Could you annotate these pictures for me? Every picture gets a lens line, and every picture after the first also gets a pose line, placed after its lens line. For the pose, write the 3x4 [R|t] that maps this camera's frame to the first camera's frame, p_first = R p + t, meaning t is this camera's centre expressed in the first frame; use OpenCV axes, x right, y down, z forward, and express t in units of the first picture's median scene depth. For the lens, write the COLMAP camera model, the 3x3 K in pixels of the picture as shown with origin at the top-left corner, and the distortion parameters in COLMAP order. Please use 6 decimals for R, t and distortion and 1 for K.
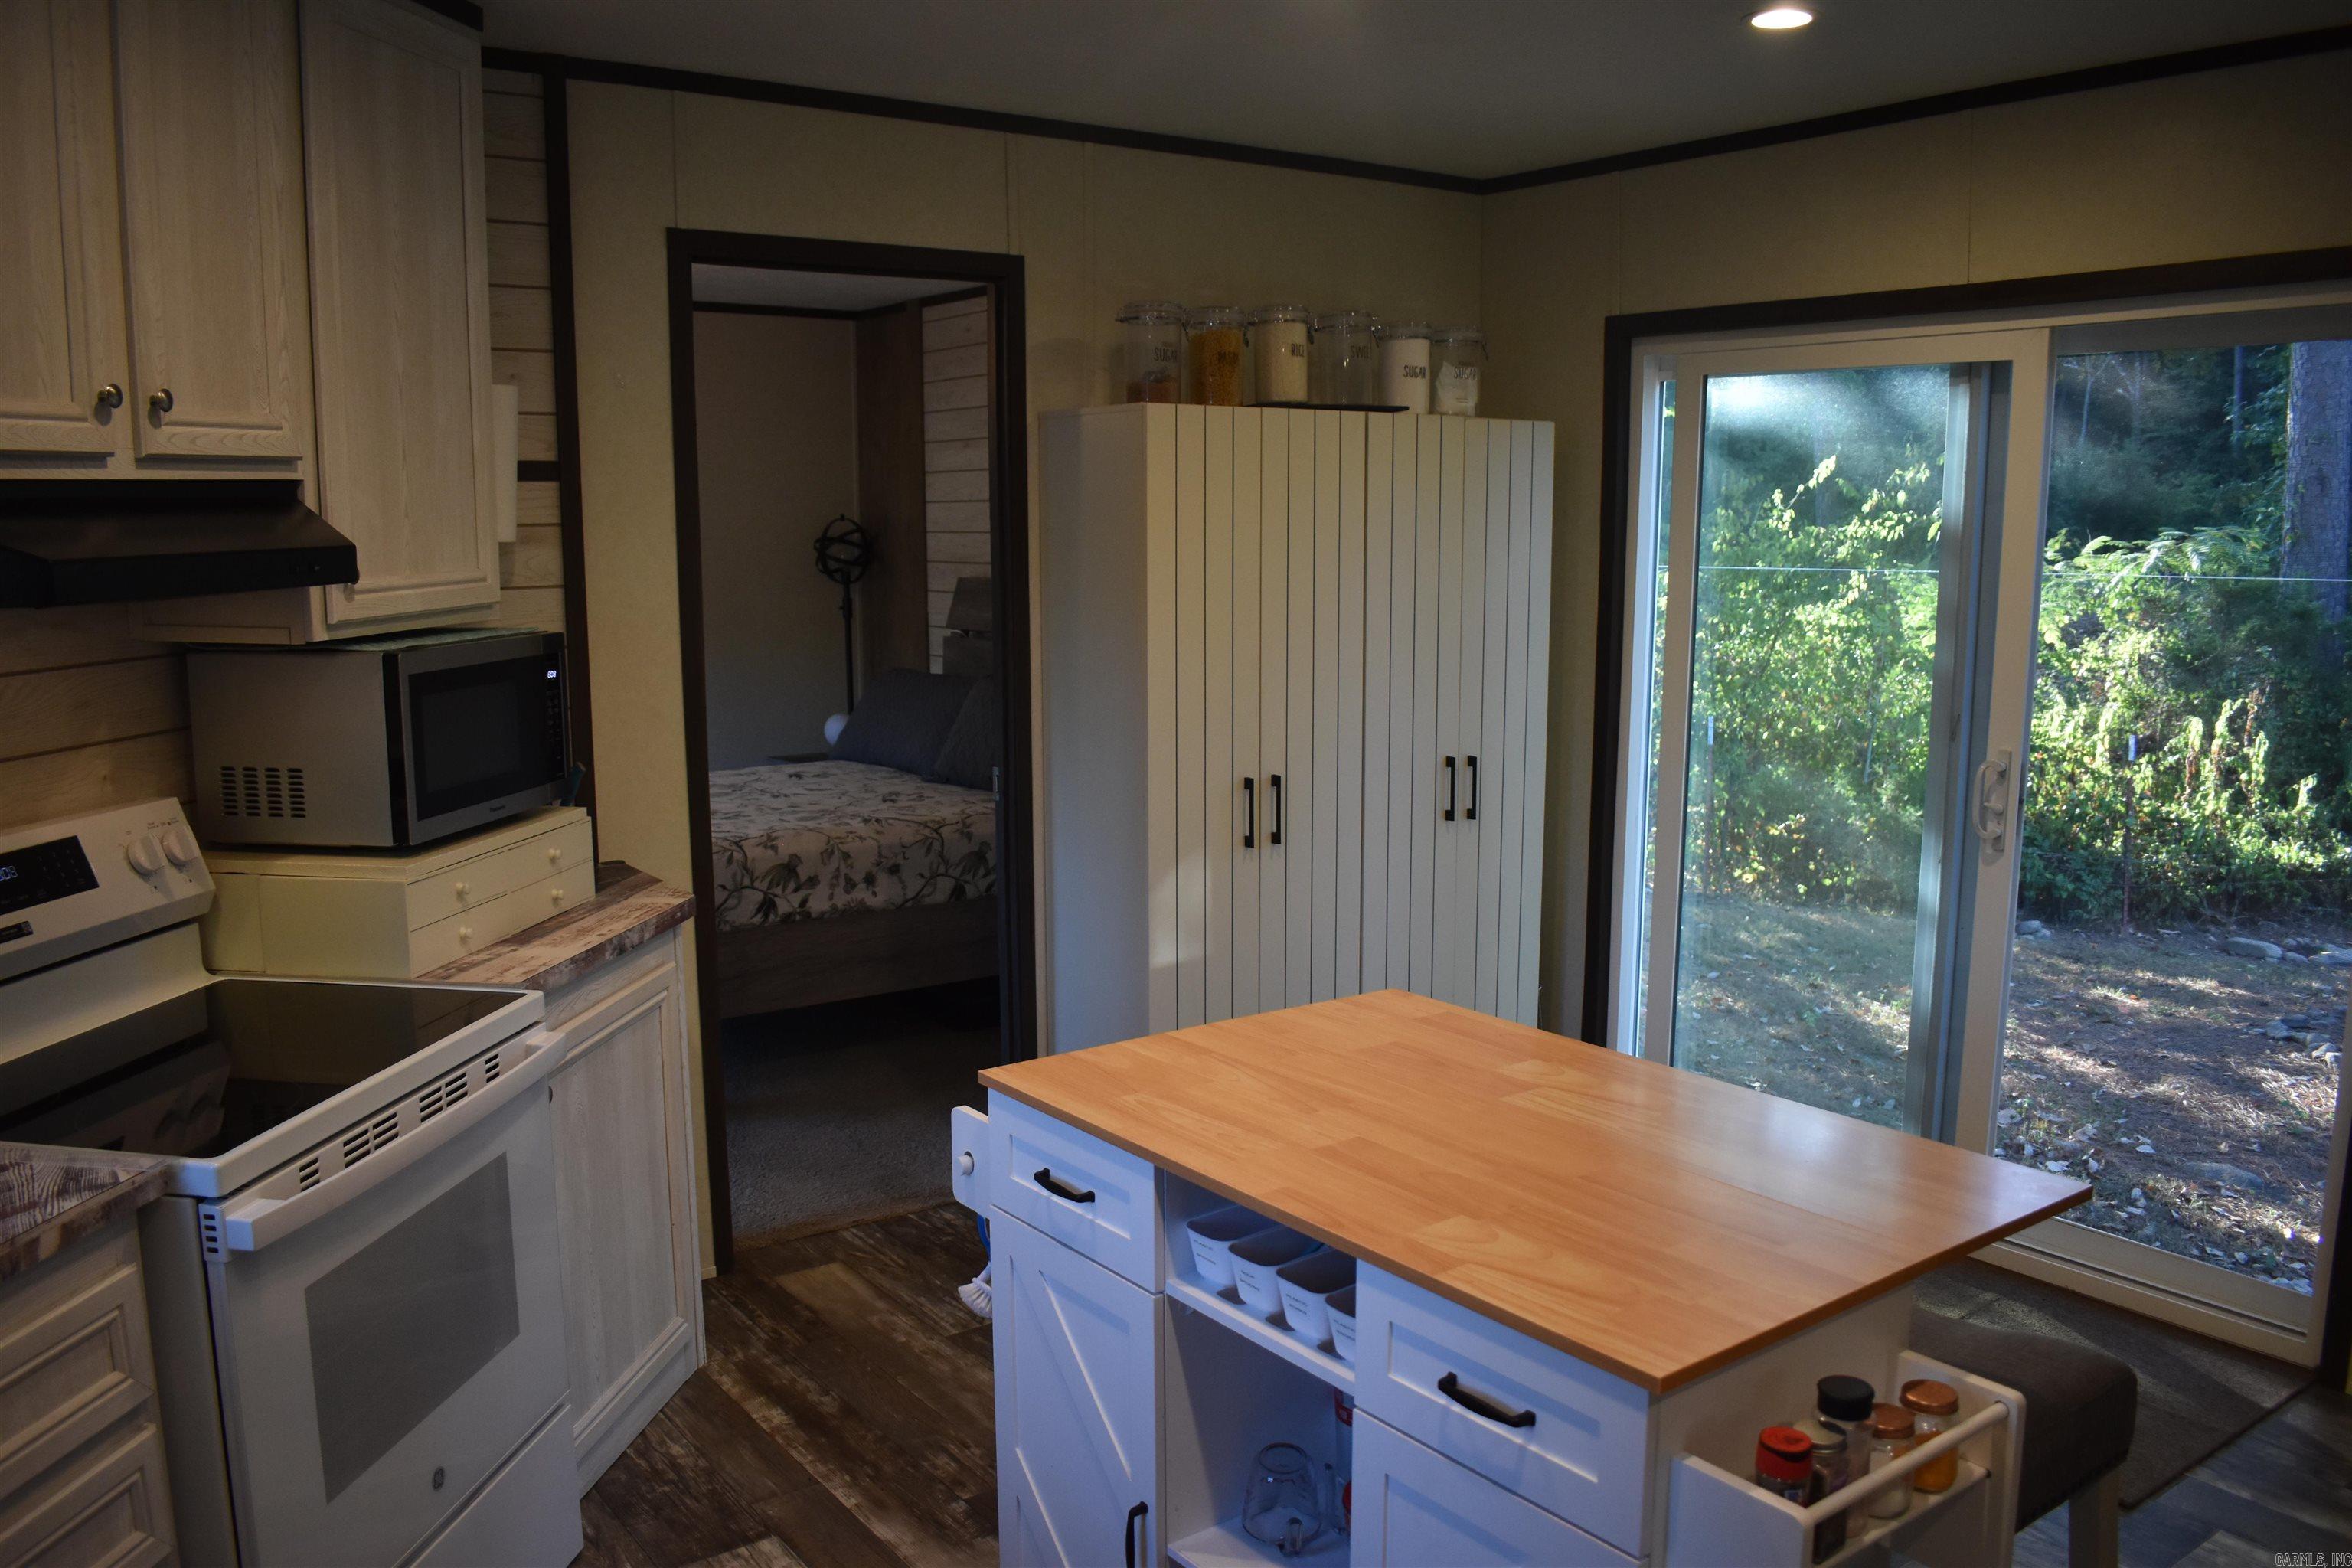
lens RADIAL K [[1834.3, 0, 1167.7], [0, 1834.3, 801.0], [0, 0, 1]] dist [-0.091780, 0.004254]
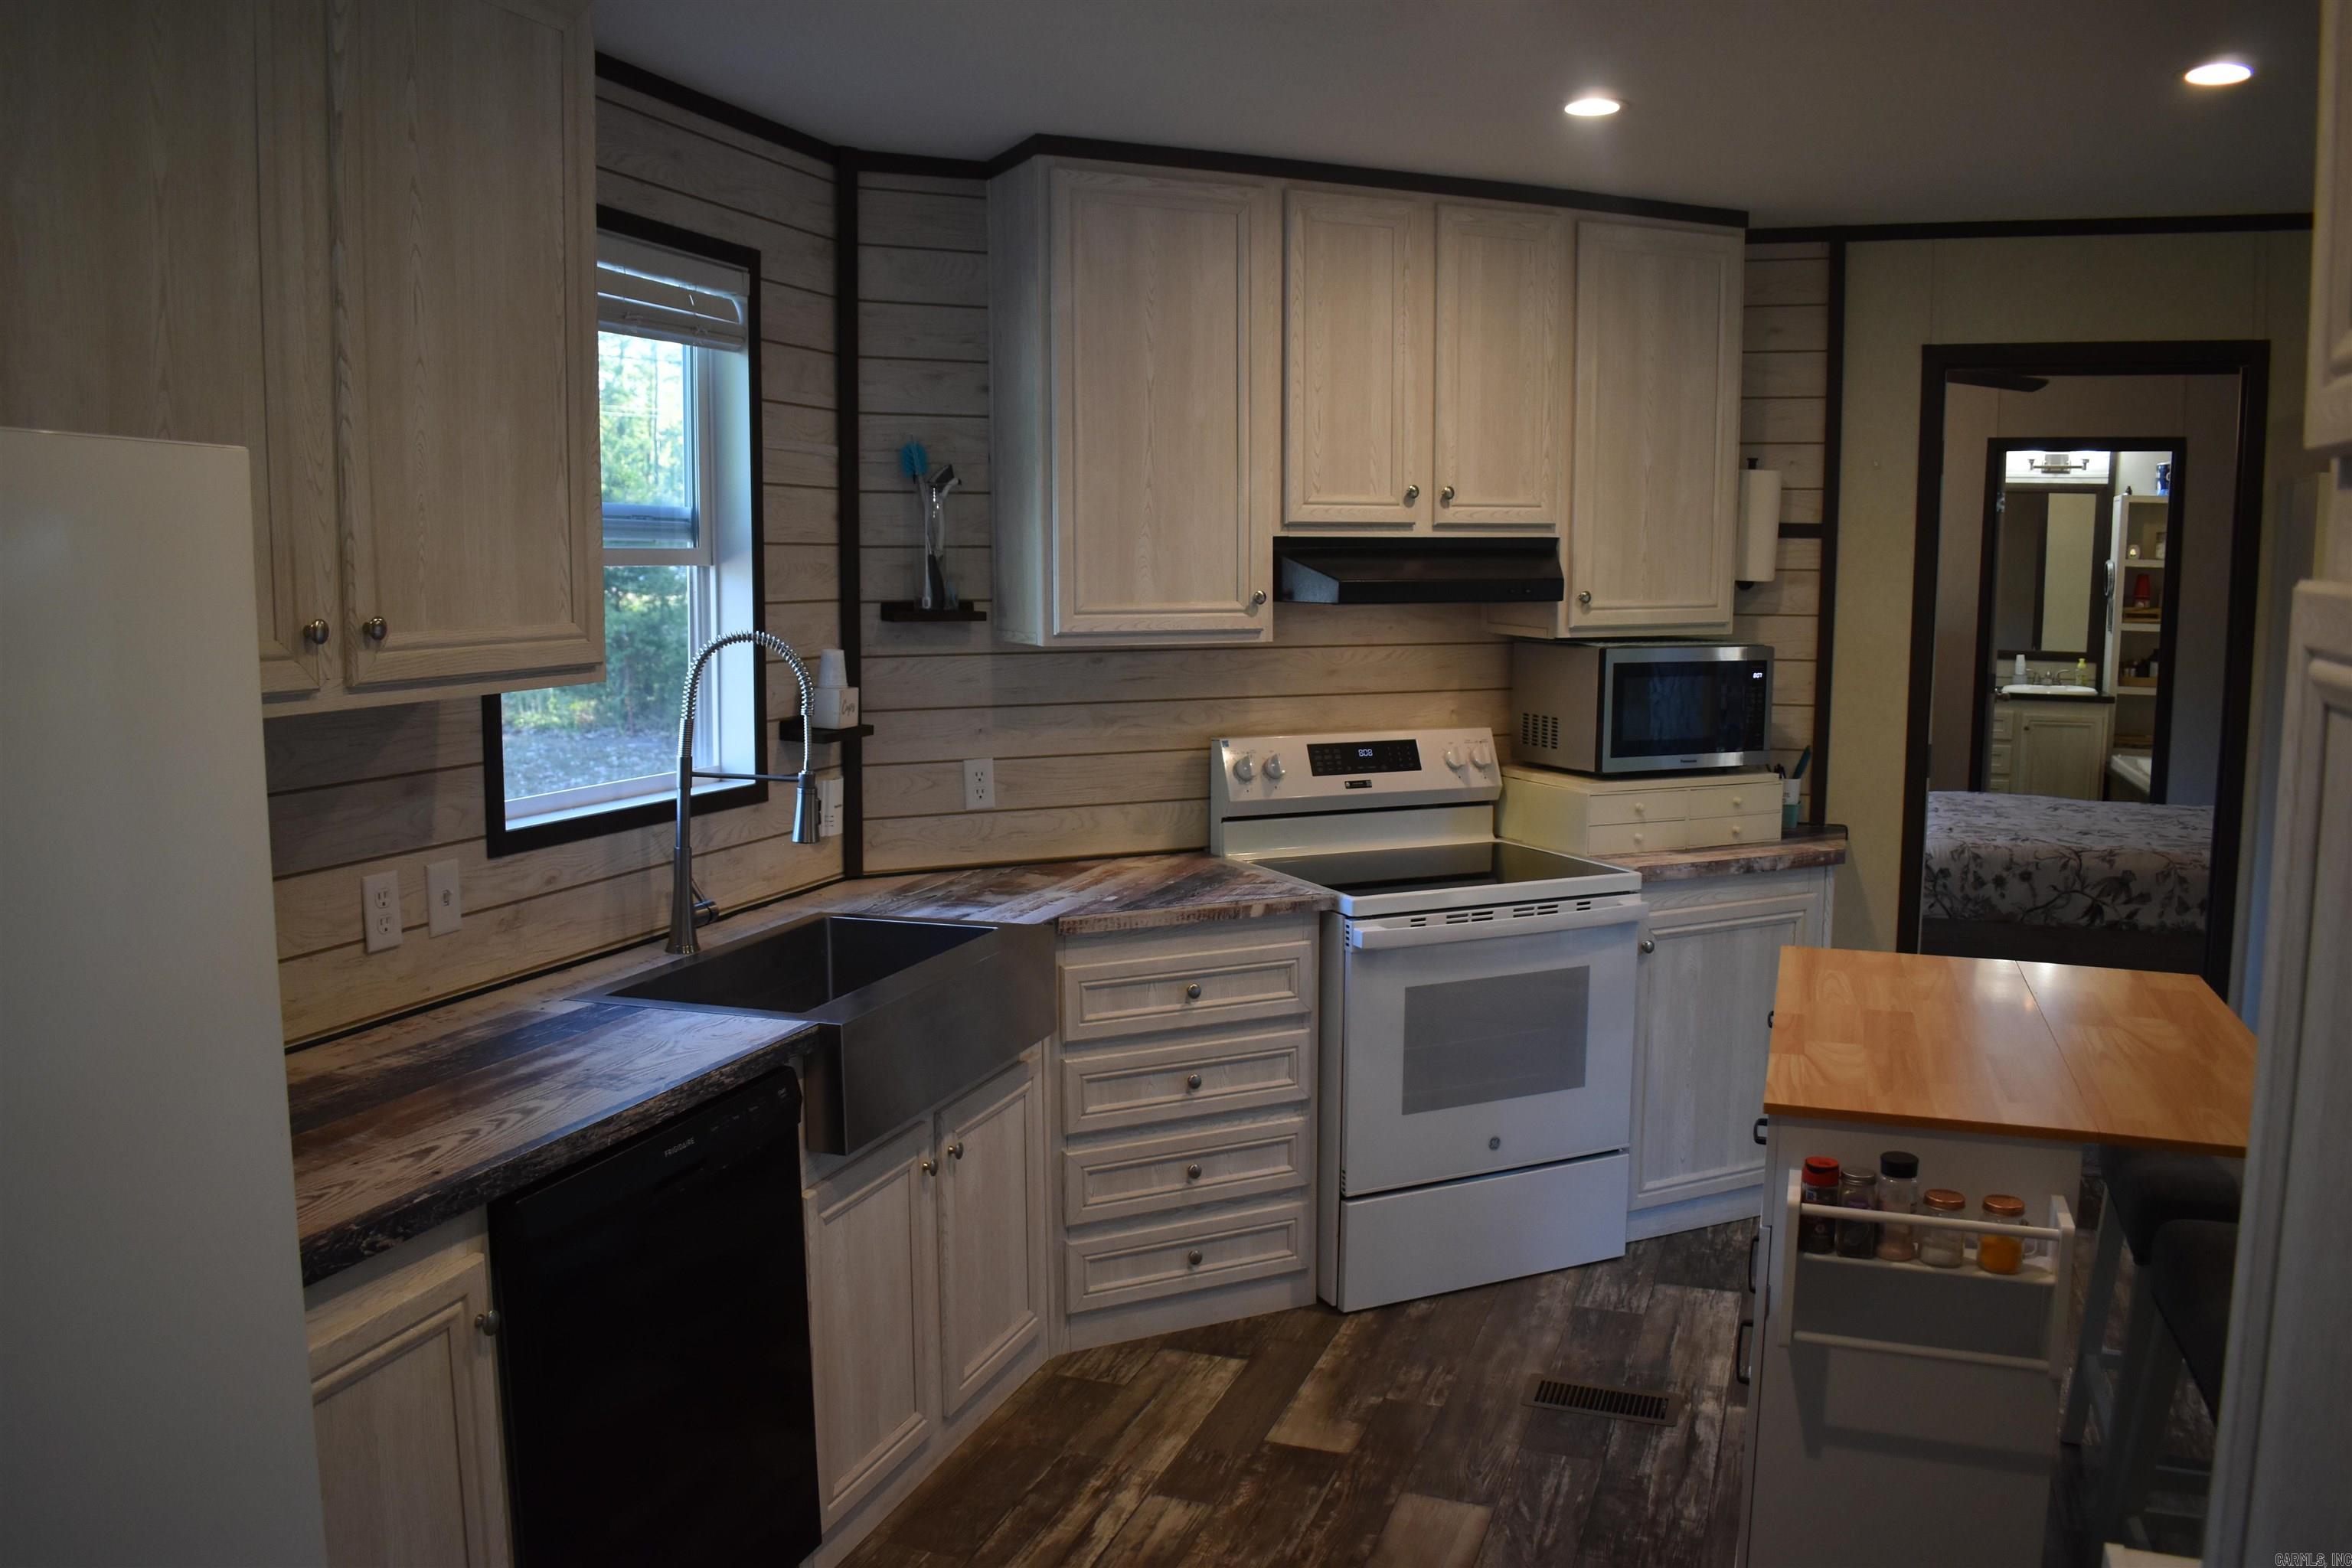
lens RADIAL K [[1834.3, 0, 1167.7], [0, 1834.3, 801.0], [0, 0, 1]] dist [-0.091780, 0.004254]
pose [[0.554915, 0.113466, -0.824133, 0.676550], [-0.132326, 0.990081, 0.047215, 0.024563], [0.821316, 0.082854, 0.564425, -0.193912]]
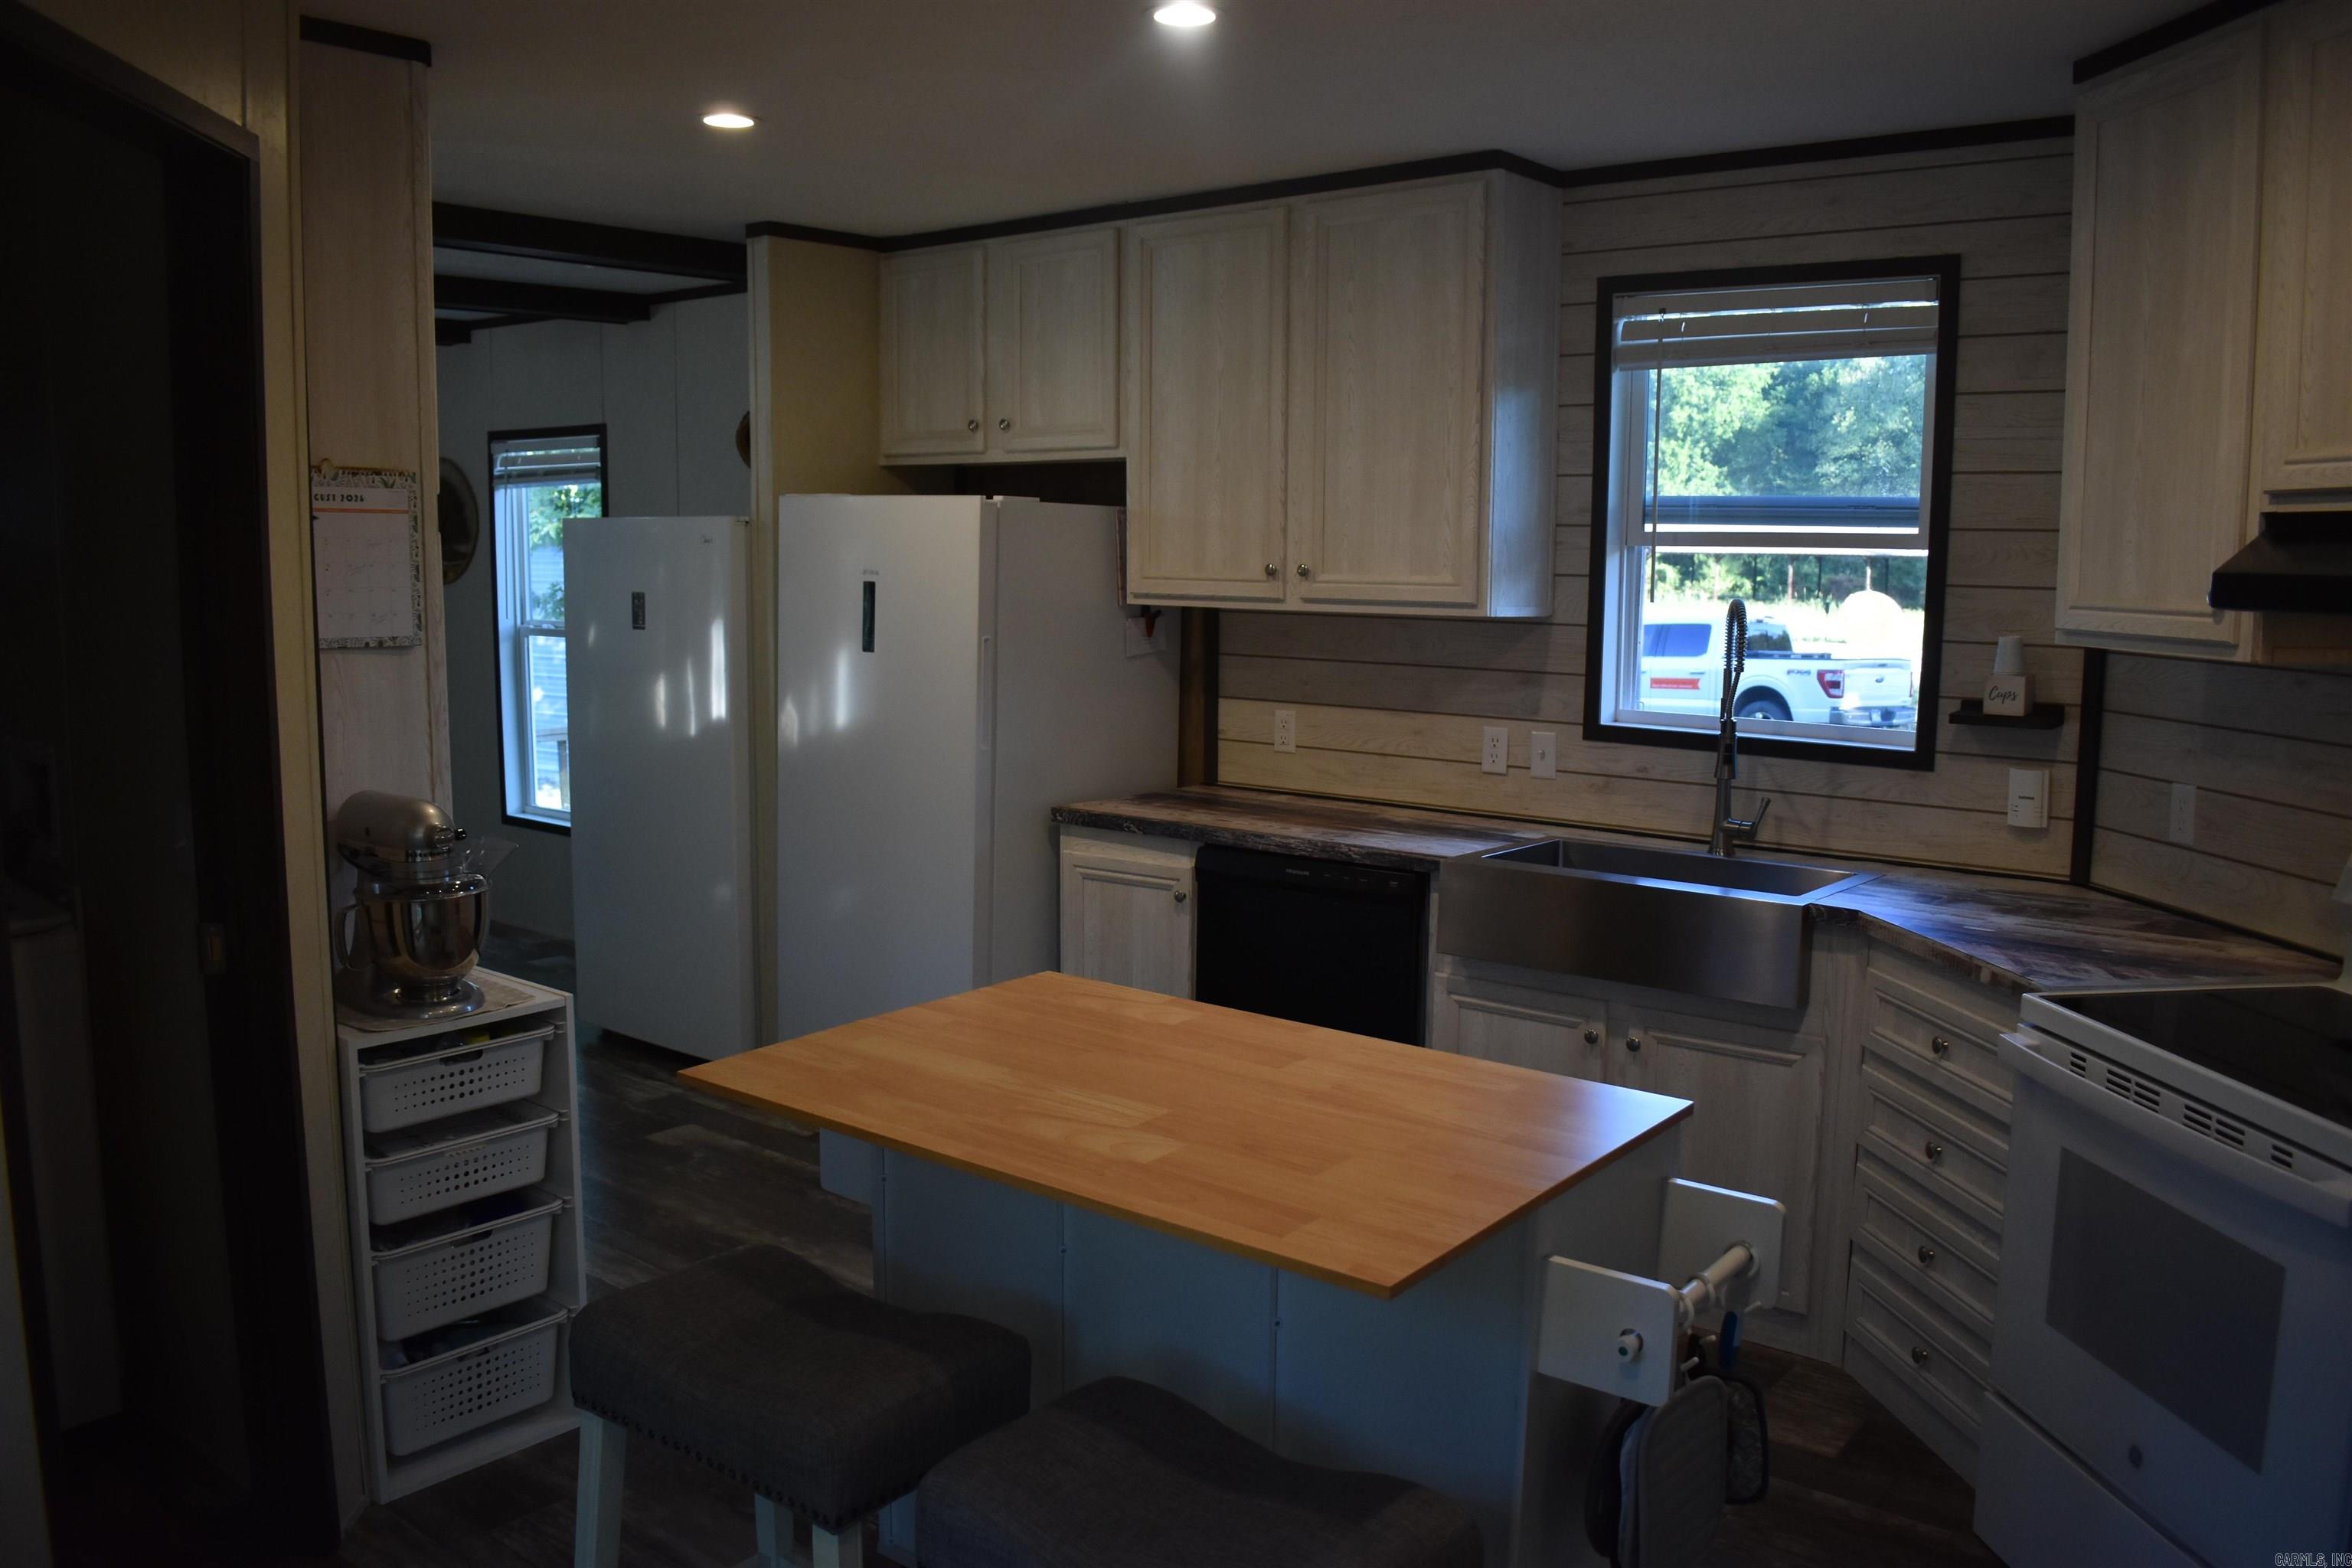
lens RADIAL K [[1834.3, 0, 1167.7], [0, 1834.3, 801.0], [0, 0, 1]] dist [-0.091780, 0.004254]
pose [[-0.965340, 0.030839, -0.259169, 0.348325], [-0.045440, 0.957971, 0.283242, -0.225894], [0.257011, 0.285201, -0.923366, 1.493630]]
